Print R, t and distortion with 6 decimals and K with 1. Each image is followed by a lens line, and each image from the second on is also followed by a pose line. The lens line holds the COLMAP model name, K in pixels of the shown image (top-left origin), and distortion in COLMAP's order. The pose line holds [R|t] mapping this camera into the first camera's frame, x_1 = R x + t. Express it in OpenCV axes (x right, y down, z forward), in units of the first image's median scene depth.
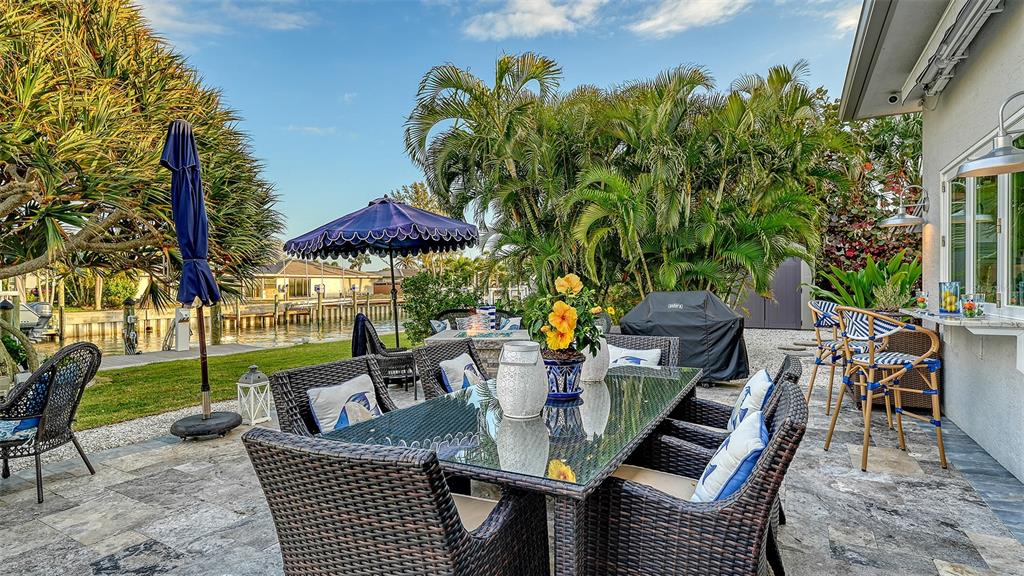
lens RADIAL K [[546.5, 0, 512.0], [0, 546.5, 288.0], [0, 0, 1]] dist [-0.000263, 0.000025]
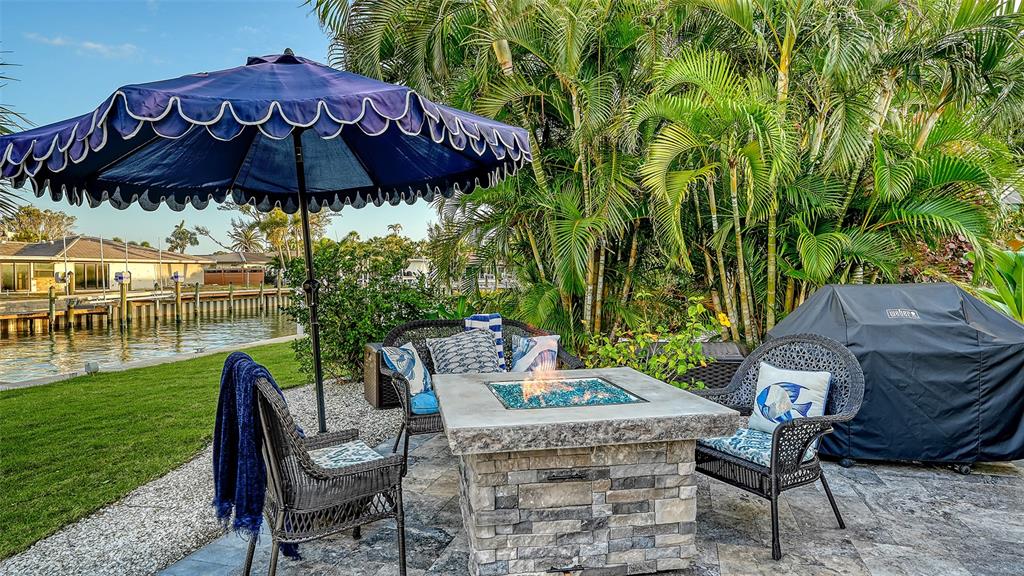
lens RADIAL K [[597.2, 0, 512.0], [0, 597.2, 288.0], [0, 0, 1]] dist [0.000719, -0.000962]
pose [[0.972293, -0.004288, 0.233727, -0.045767], [-0.000188, 0.999817, 0.019126, -0.000270], [-0.233766, -0.018640, 0.972114, 0.138259]]
